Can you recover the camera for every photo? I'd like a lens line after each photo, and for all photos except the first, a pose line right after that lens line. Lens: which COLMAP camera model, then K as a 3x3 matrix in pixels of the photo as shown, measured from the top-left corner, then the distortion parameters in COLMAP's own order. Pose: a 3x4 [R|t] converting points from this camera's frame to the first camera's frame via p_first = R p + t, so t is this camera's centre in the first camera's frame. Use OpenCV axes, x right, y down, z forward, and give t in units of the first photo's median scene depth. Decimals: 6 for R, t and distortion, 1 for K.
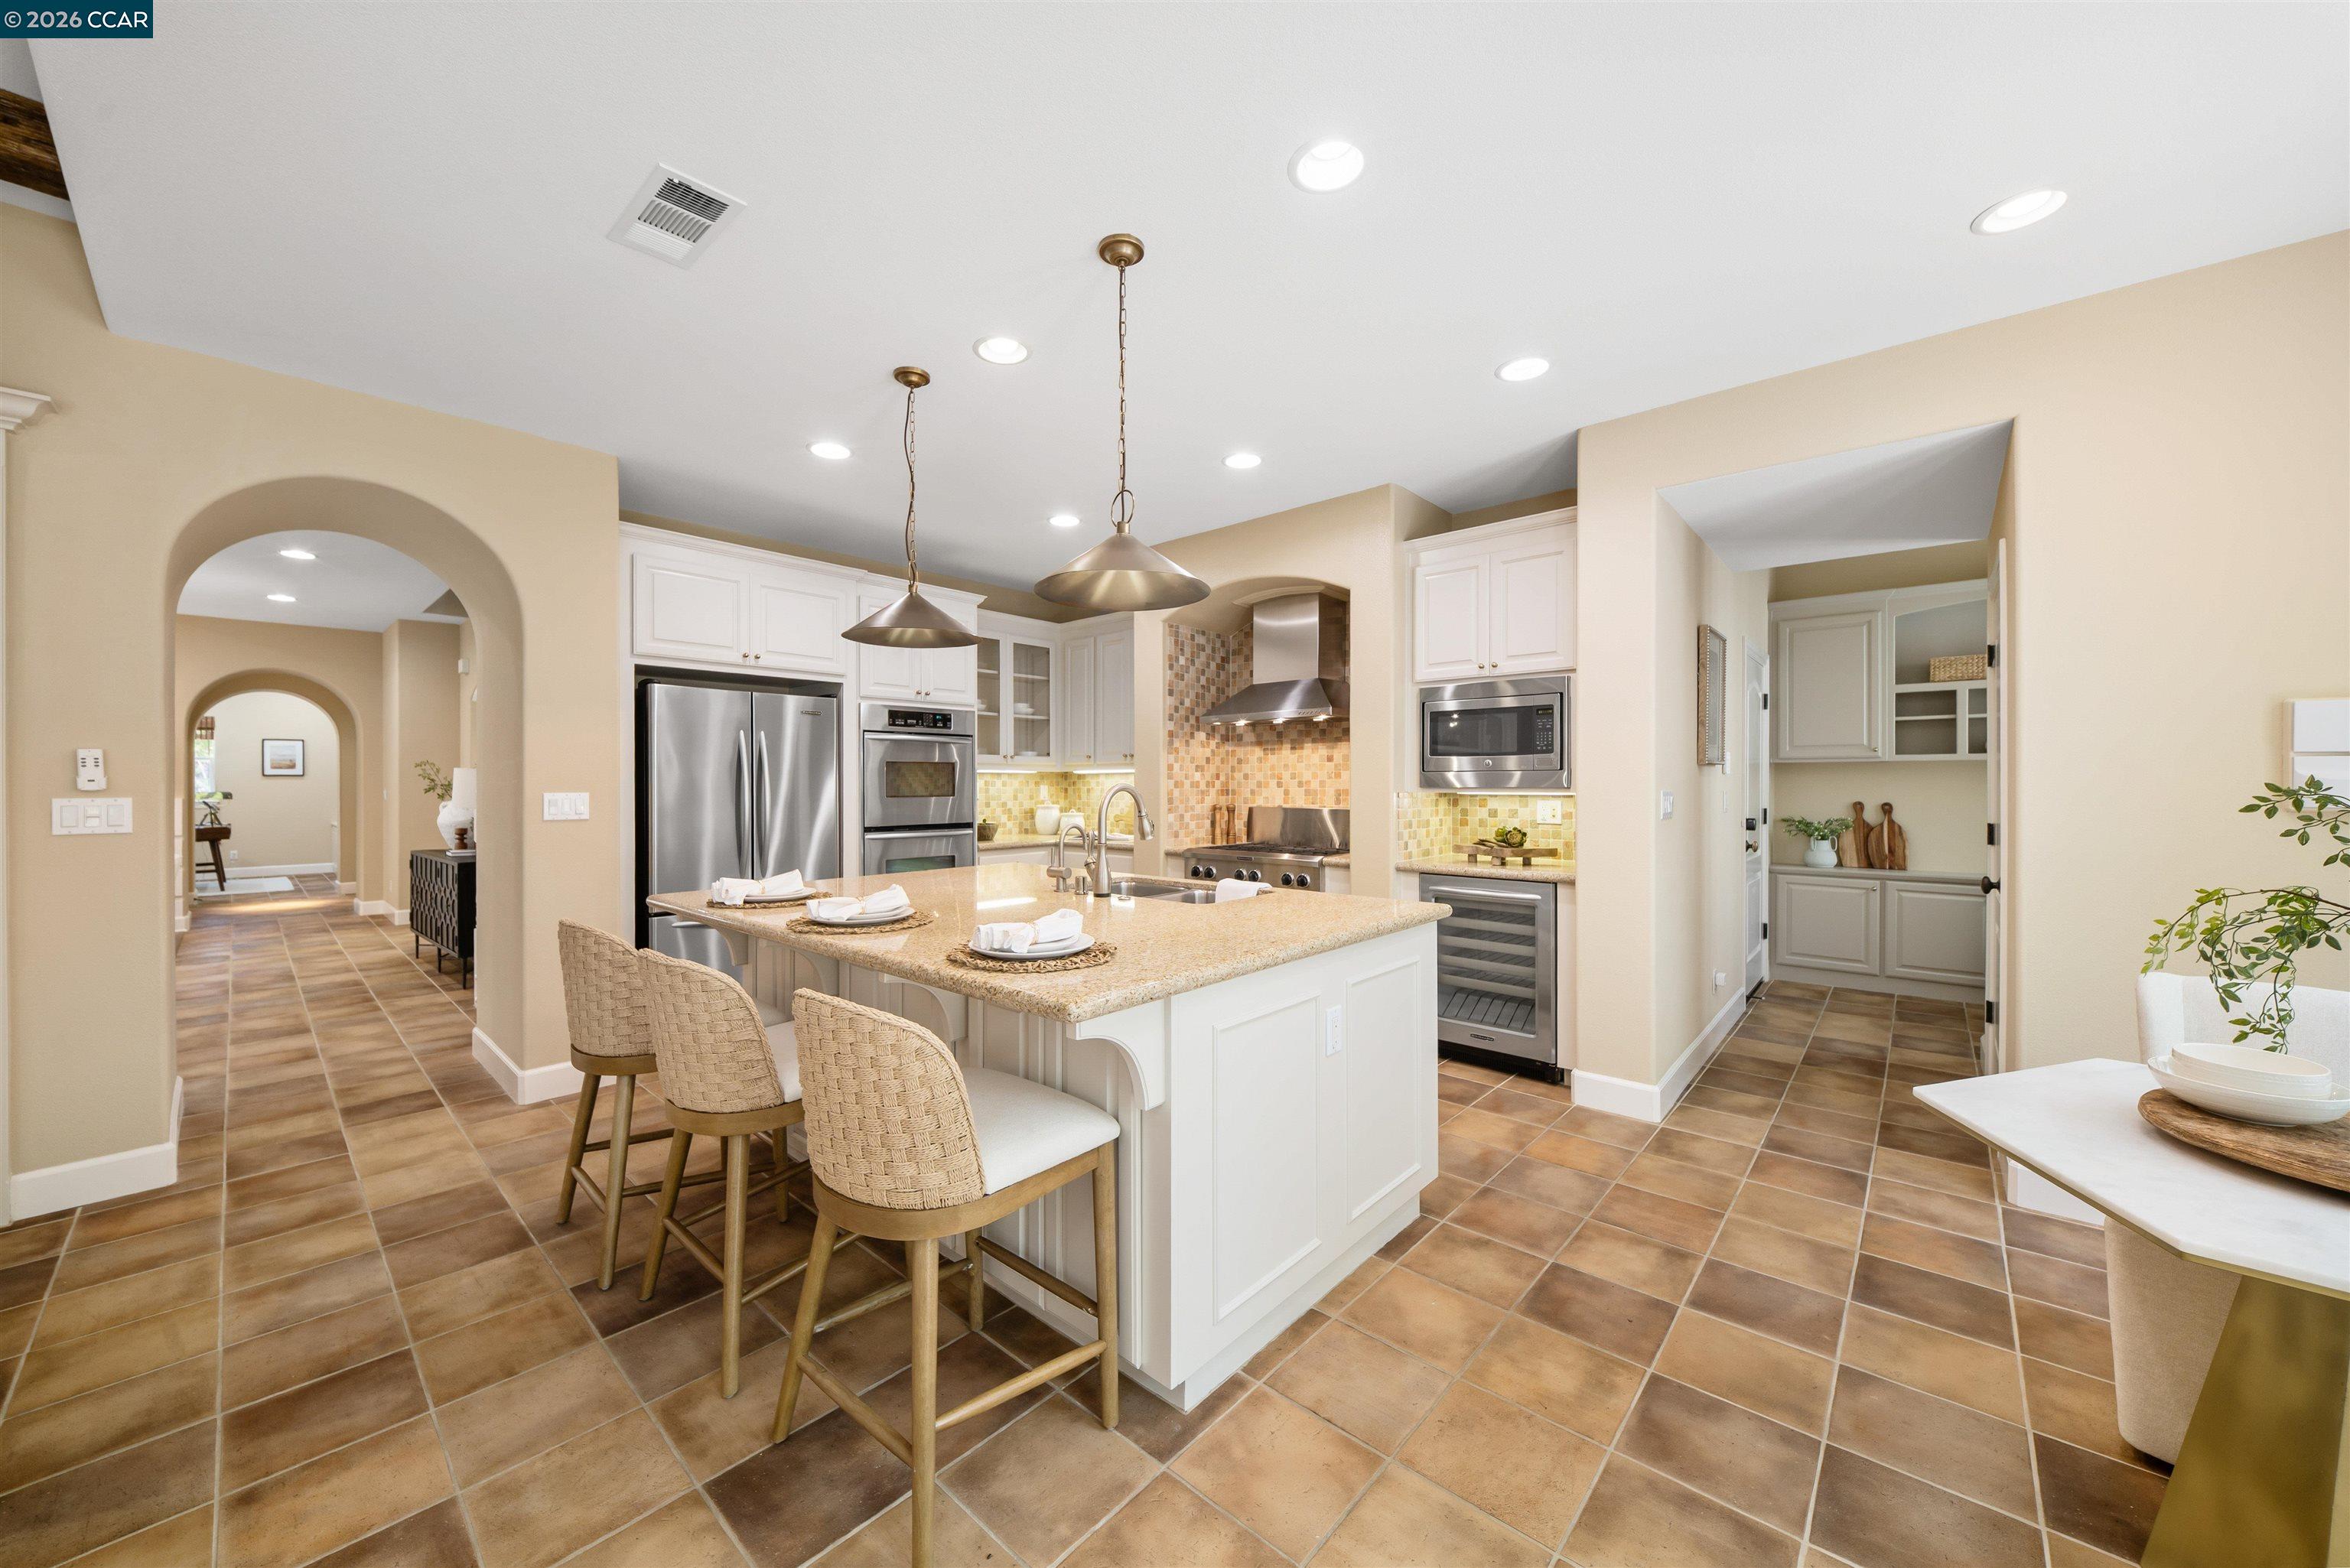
lens RADIAL K [[840.4, 0, 1165.1], [0, 840.4, 782.4], [0, 0, 1]] dist [0.012998, -0.008237]
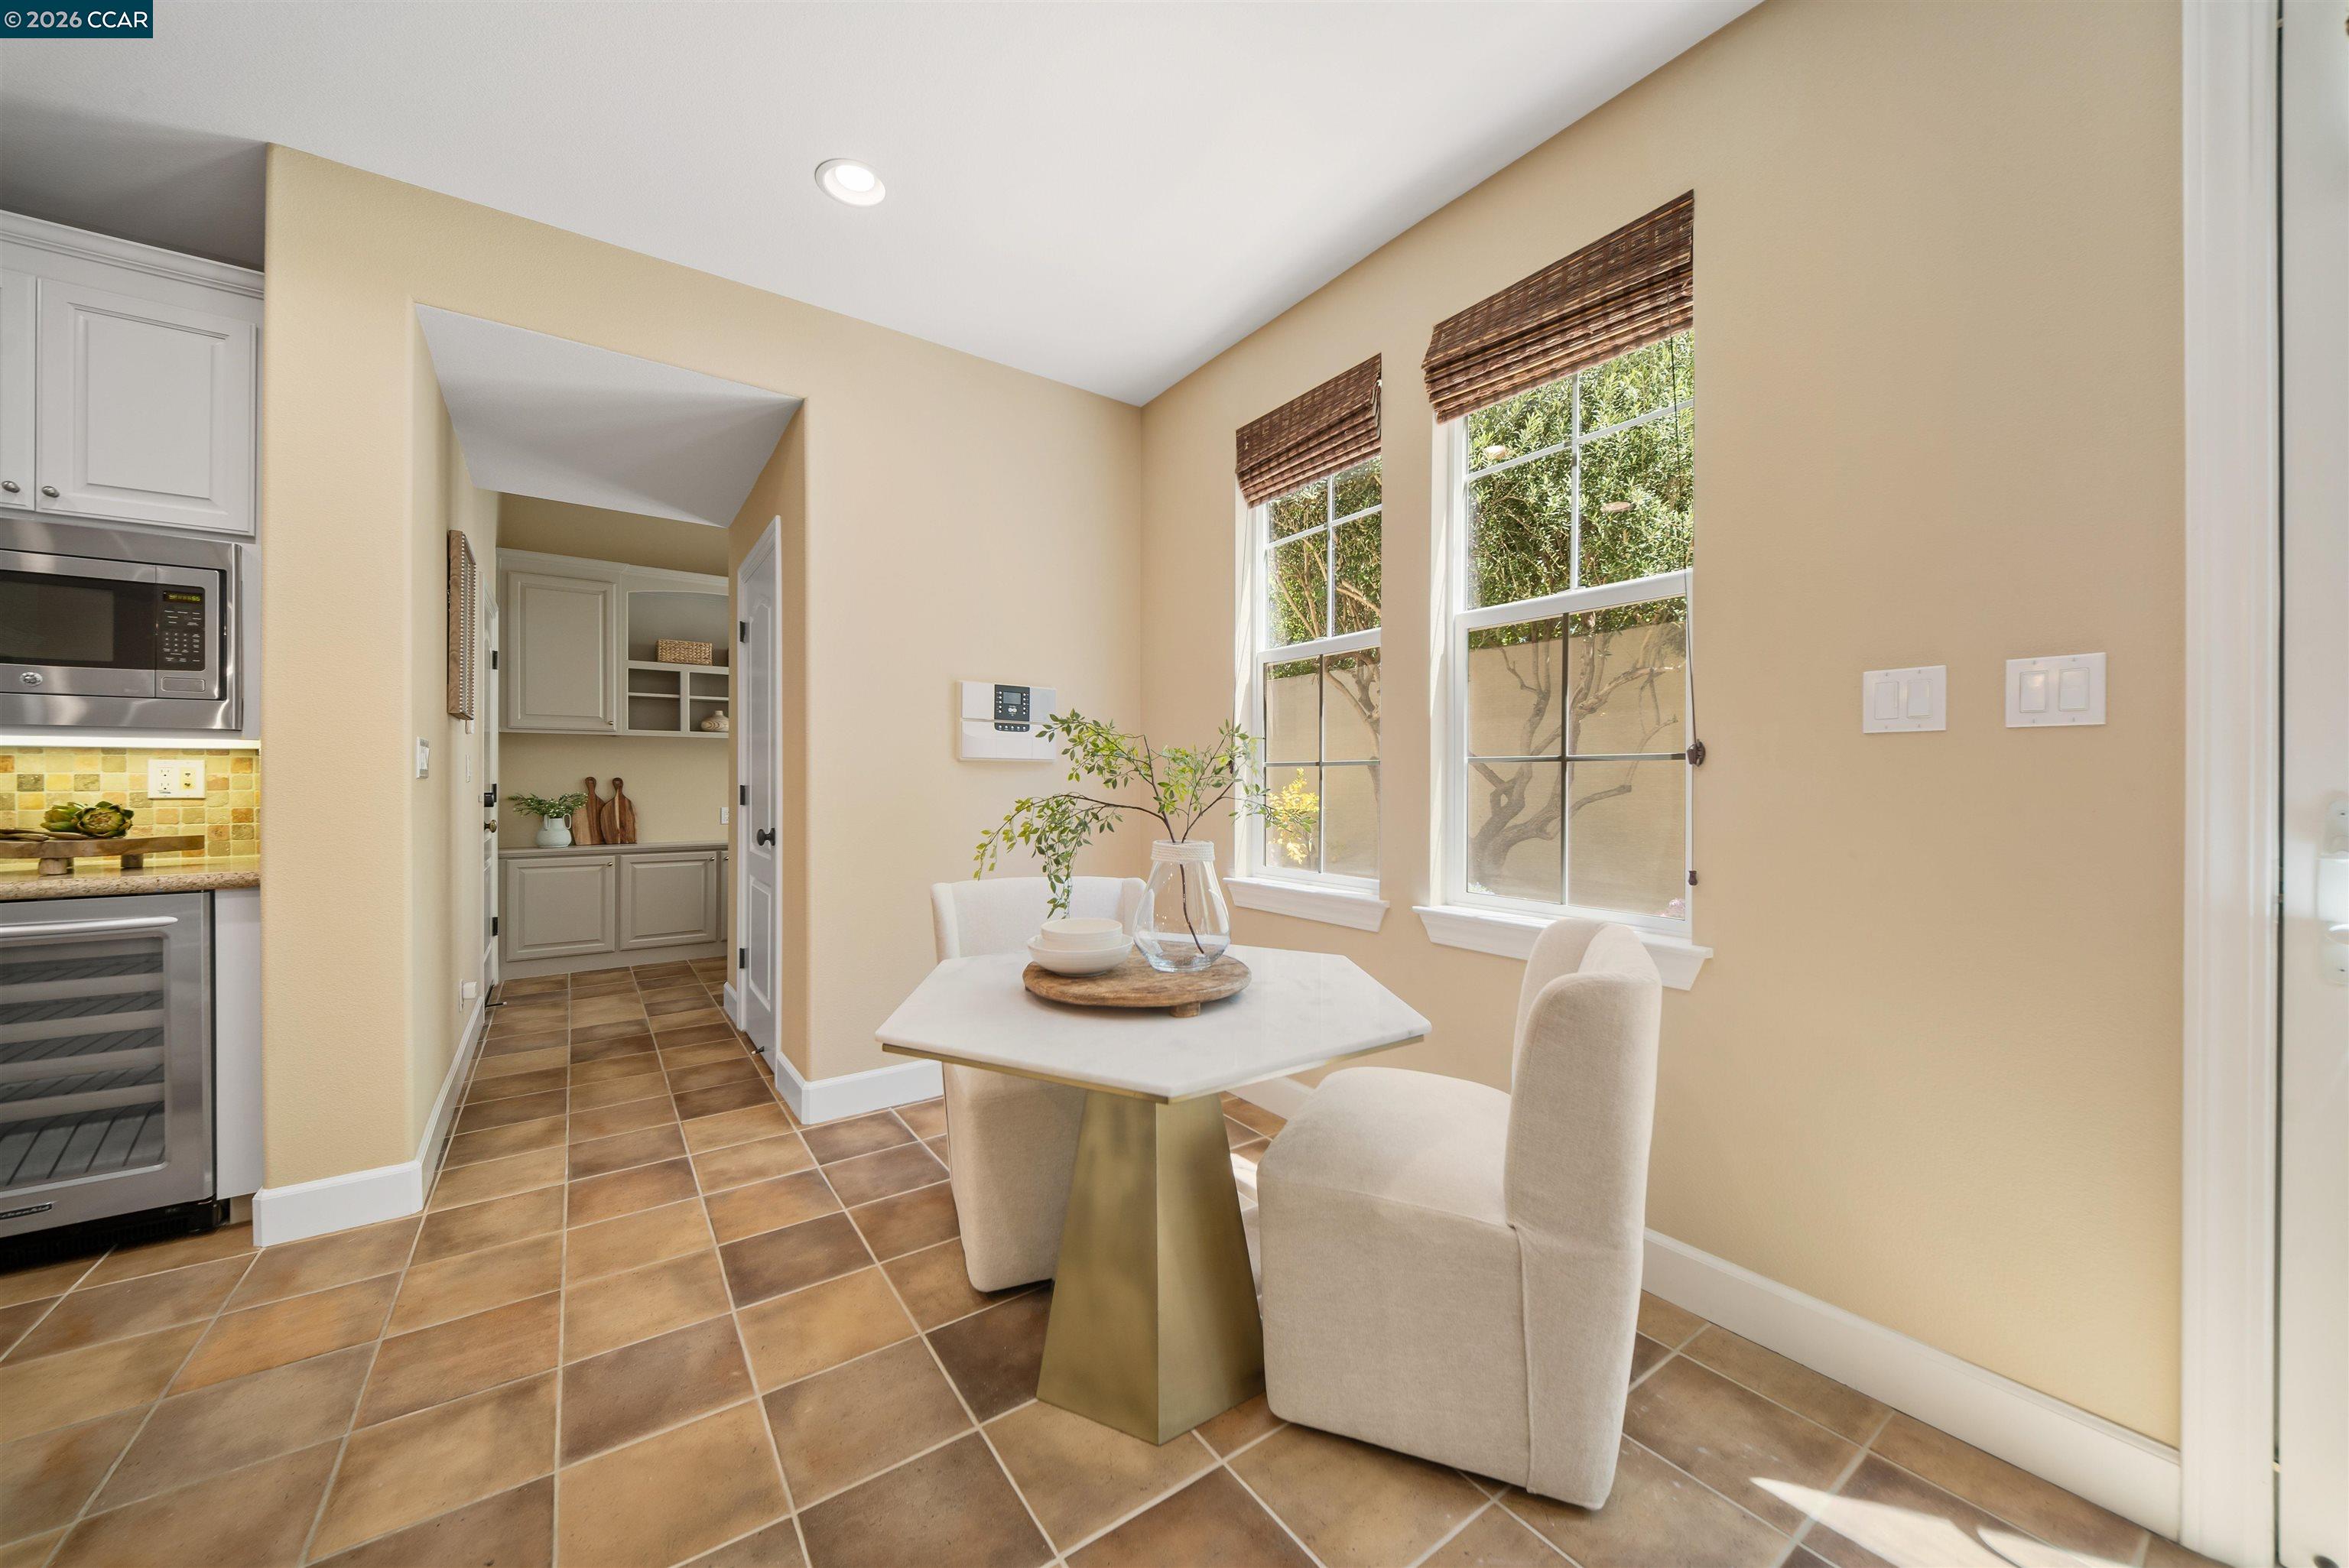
lens RADIAL K [[840.0, 0, 1164.6], [0, 840.0, 782.4], [0, 0, 1]] dist [0.012998, -0.008237]
pose [[0.225560, 0.000310, 0.974229, 0.043784], [-0.002191, 0.999998, 0.000189, 0.046269], [-0.974227, -0.002177, 0.225560, 0.237991]]
